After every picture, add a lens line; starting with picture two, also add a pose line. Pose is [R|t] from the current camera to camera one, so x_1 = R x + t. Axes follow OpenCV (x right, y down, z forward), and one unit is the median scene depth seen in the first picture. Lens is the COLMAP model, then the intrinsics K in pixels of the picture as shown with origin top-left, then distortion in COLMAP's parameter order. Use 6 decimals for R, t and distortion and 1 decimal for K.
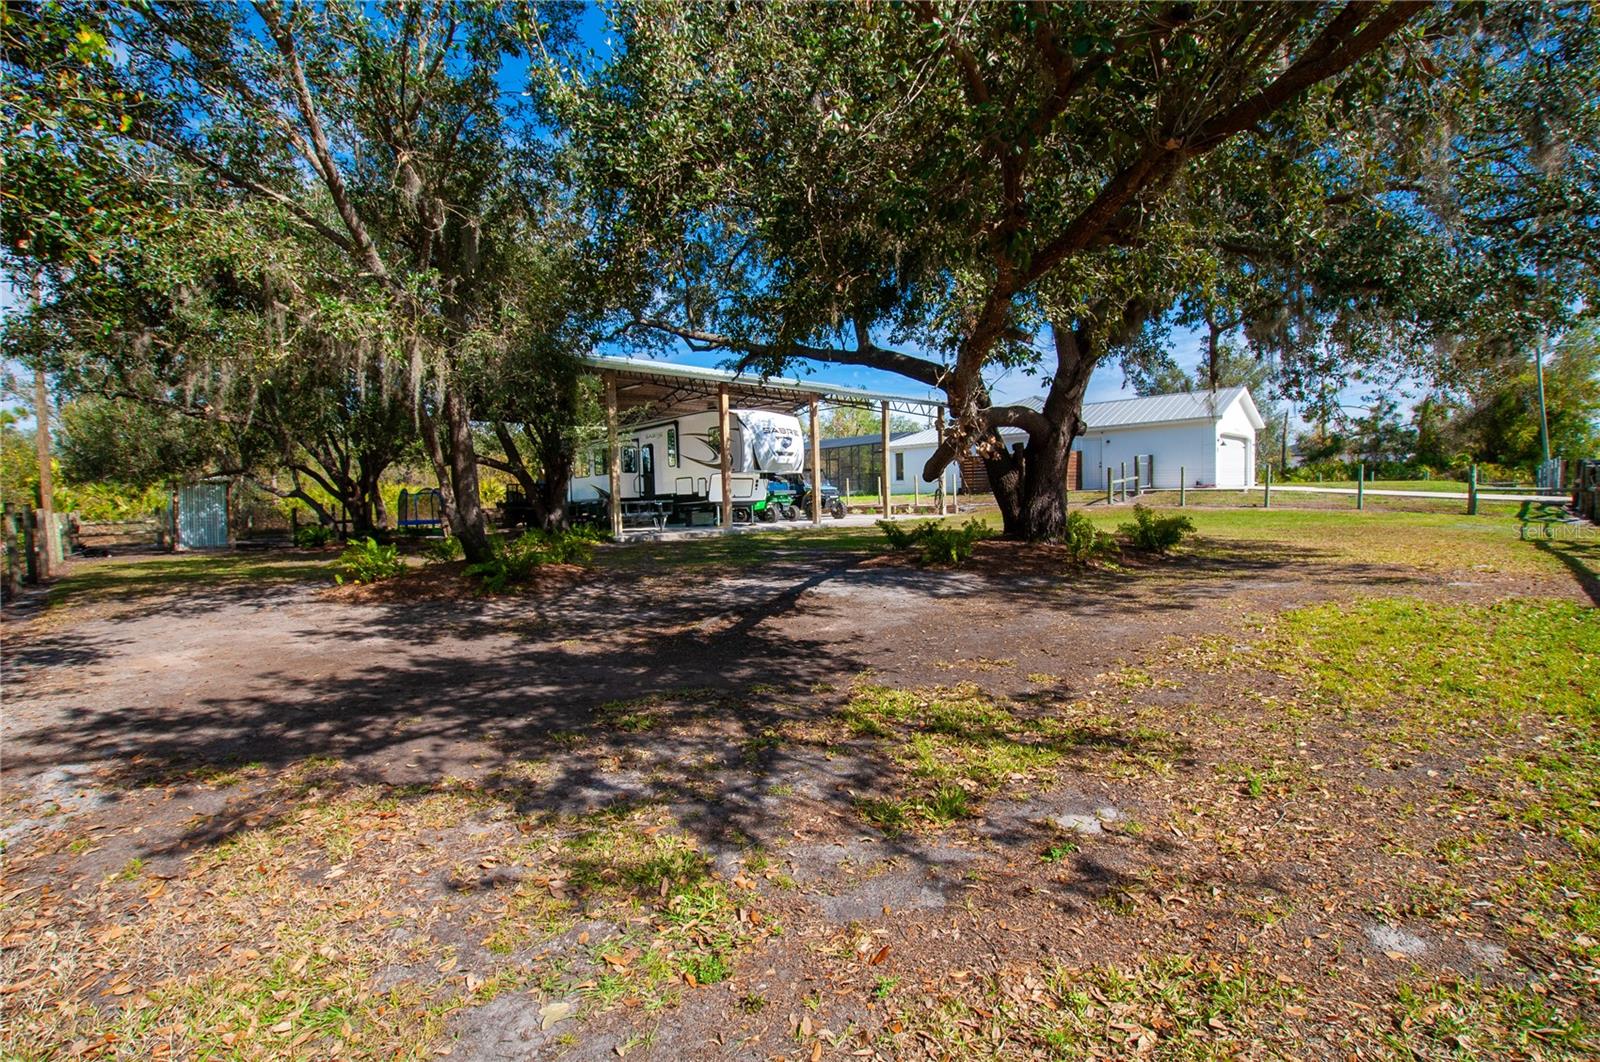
lens RADIAL K [[706.5, 0, 800.0], [0, 706.5, 531.0], [0, 0, 1]] dist [-0.024148, -0.000033]
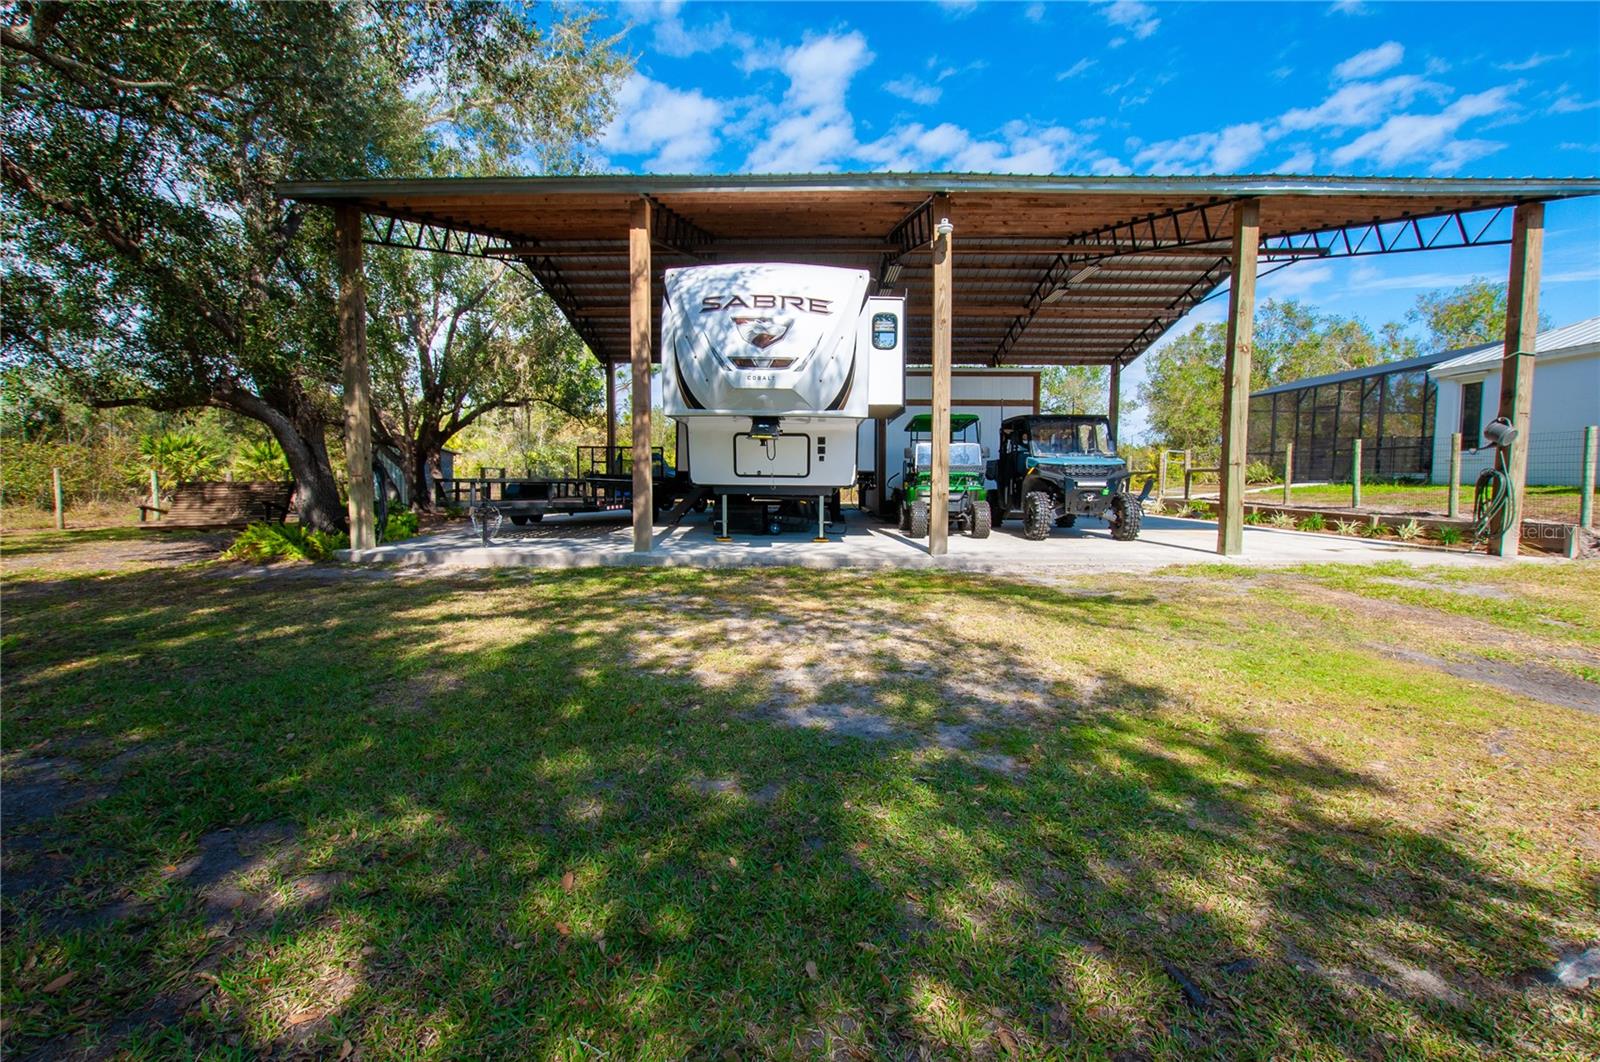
lens RADIAL K [[706.5, 0, 800.0], [0, 706.5, 531.0], [0, 0, 1]] dist [-0.024148, -0.000033]
pose [[0.719820, 0.085358, -0.688893, 0.254616], [-0.060581, 0.996349, 0.060153, -0.044545], [0.691513, -0.001566, 0.722363, 0.743369]]
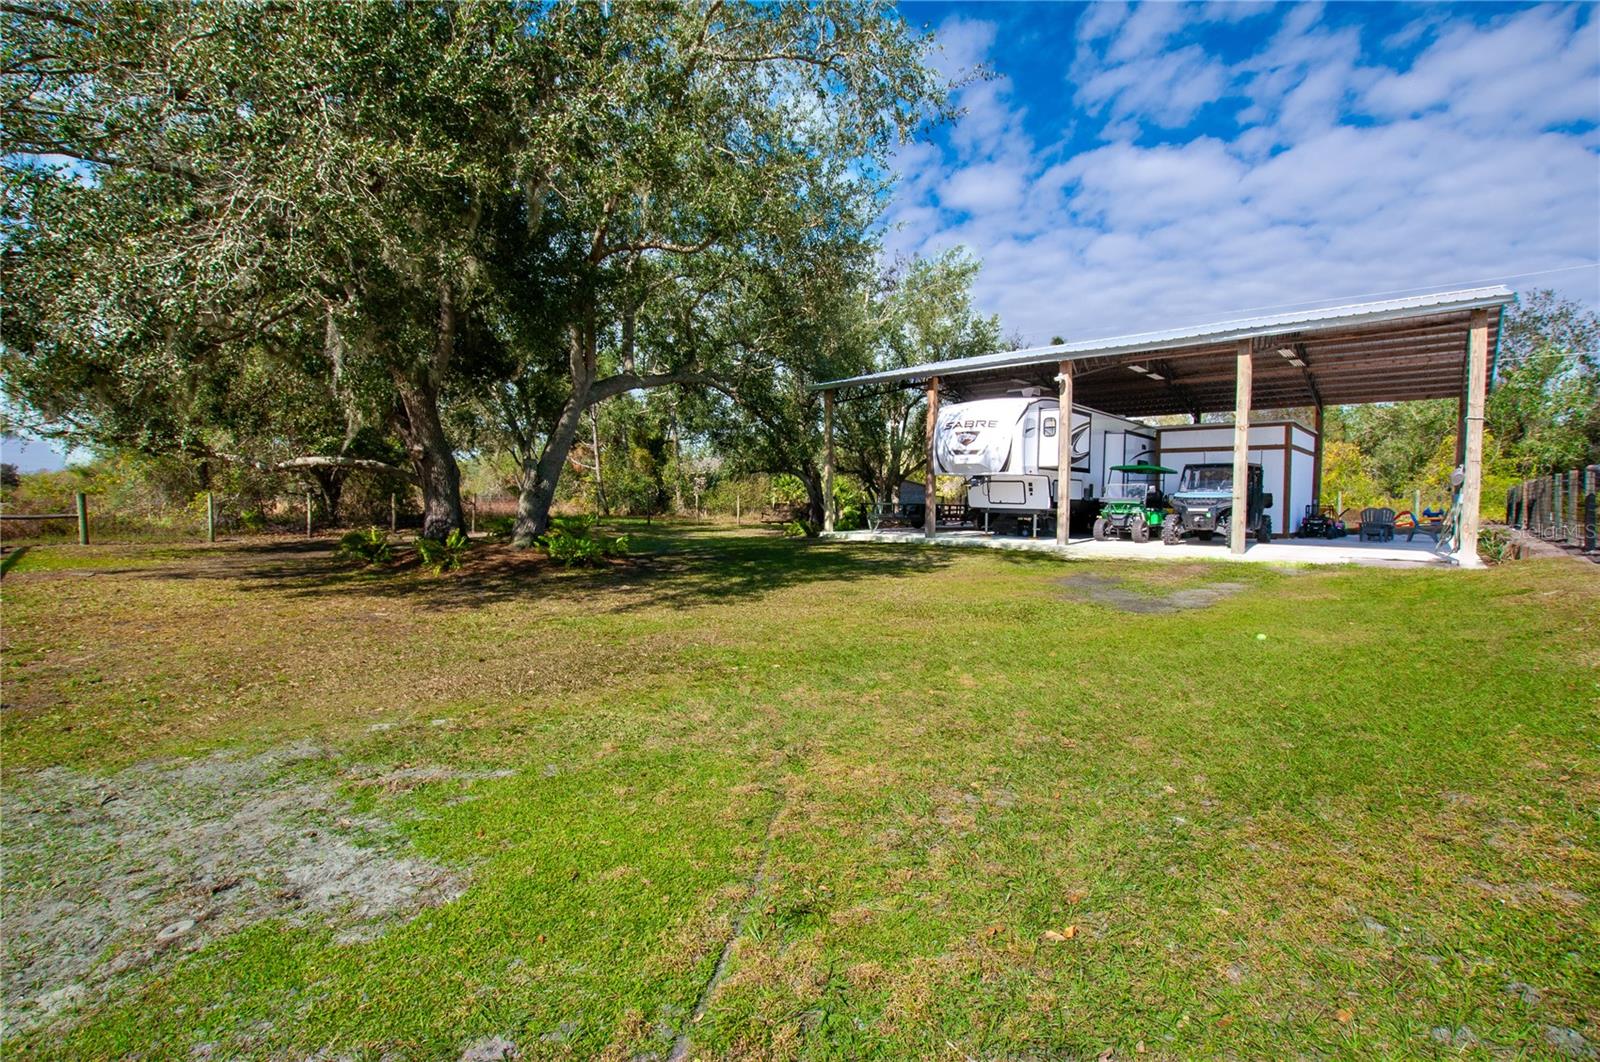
lens RADIAL K [[706.5, 0, 800.0], [0, 706.5, 531.0], [0, 0, 1]] dist [-0.024148, -0.000033]
pose [[0.066108, 0.078178, -0.994745, 0.778283], [-0.060546, 0.995403, 0.074206, -0.066909], [0.995974, 0.055322, 0.070538, 0.753968]]
